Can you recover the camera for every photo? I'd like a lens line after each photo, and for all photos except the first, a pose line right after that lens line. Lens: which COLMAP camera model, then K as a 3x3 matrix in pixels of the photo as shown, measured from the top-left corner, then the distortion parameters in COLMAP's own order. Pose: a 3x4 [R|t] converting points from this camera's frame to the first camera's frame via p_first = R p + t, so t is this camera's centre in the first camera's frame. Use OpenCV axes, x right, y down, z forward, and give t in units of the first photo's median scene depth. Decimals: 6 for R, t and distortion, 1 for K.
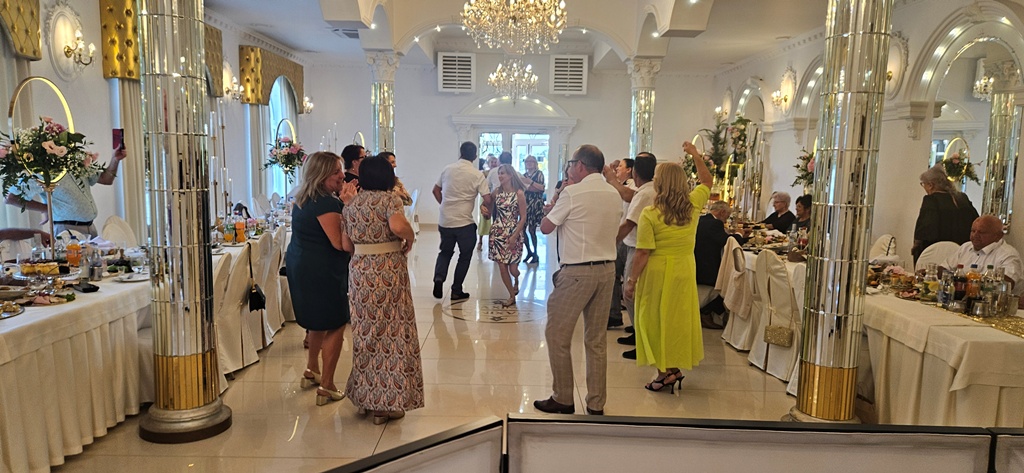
lens RADIAL K [[680.0, 0, 516.9], [0, 680.0, 240.8], [0, 0, 1]] dist [0.068359, -0.066801]
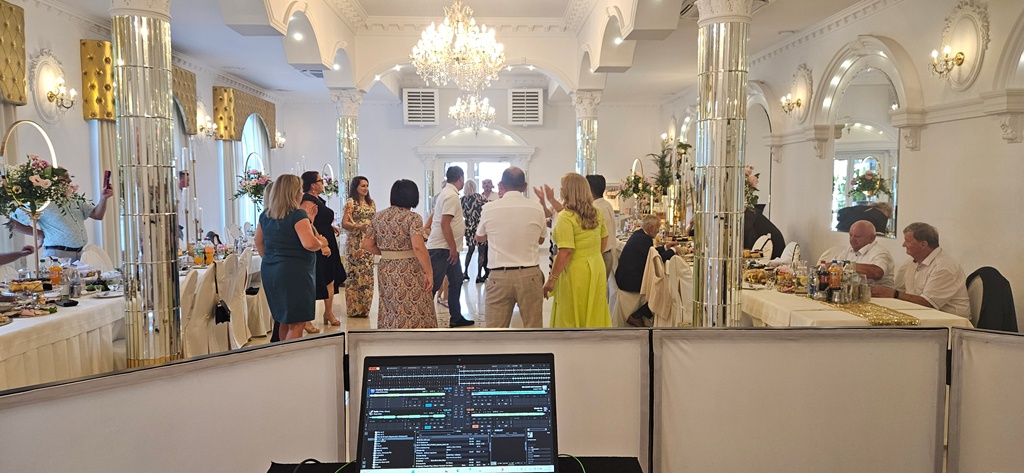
lens RADIAL K [[665.6, 0, 516.2], [0, 665.6, 229.0], [0, 0, 1]] dist [0.068020, -0.065650]
pose [[0.999127, -0.026779, 0.032072, 0.040563], [0.028573, 0.997973, -0.056863, 0.015274], [-0.030484, 0.057730, 0.997867, -0.068754]]
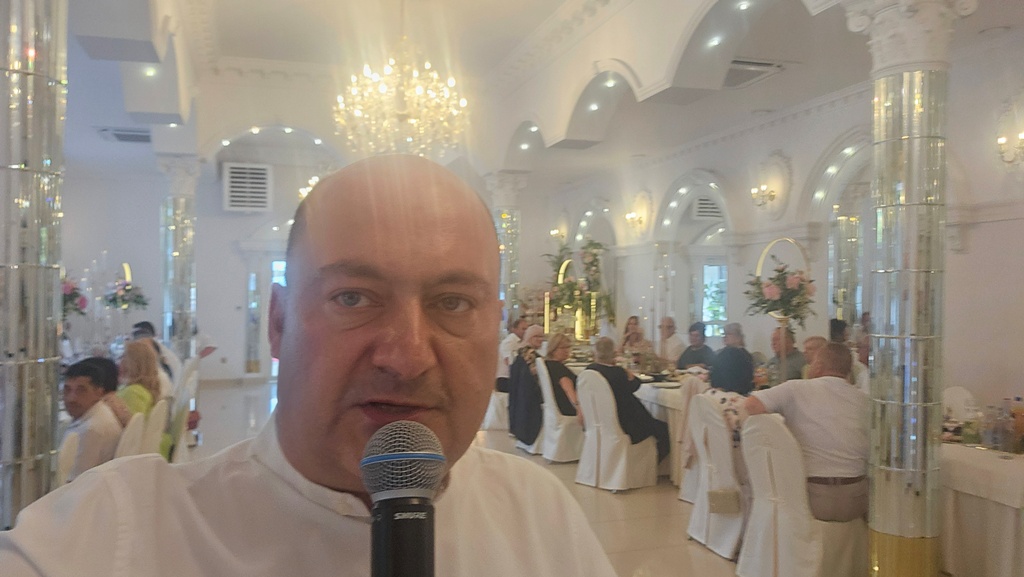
lens RADIAL K [[780.4, 0, 498.6], [0, 780.4, 293.0], [0, 0, 1]] dist [-0.002069, -0.010995]
pose [[0.957066, -0.020493, 0.289144, -0.128210], [0.053850, 0.992704, -0.107885, -0.013167], [-0.284824, 0.118824, 0.951187, 0.114964]]
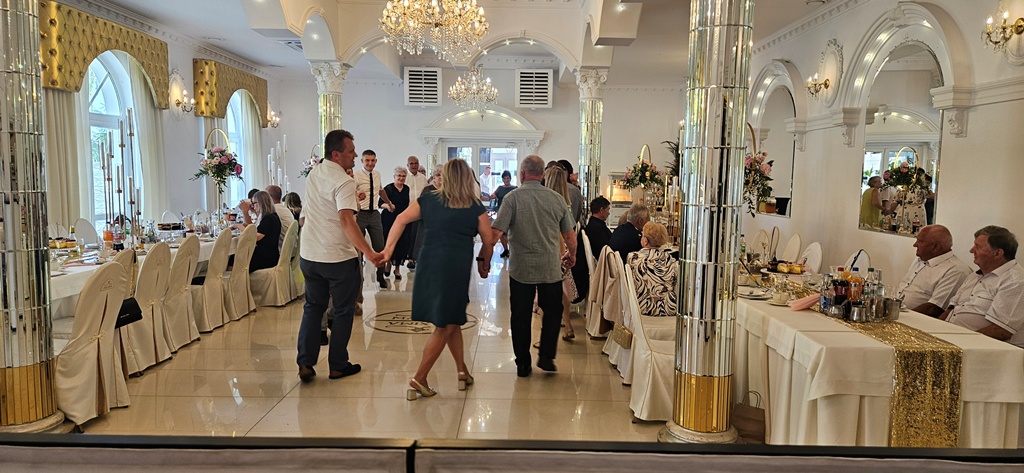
lens RADIAL K [[667.0, 0, 517.9], [0, 667.0, 237.7], [0, 0, 1]] dist [0.070924, -0.066038]
pose [[0.999987, -0.003820, -0.003272, 0.099052], [0.003727, 0.999601, -0.027982, 0.008671], [0.003377, 0.027969, 0.999603, 0.031750]]
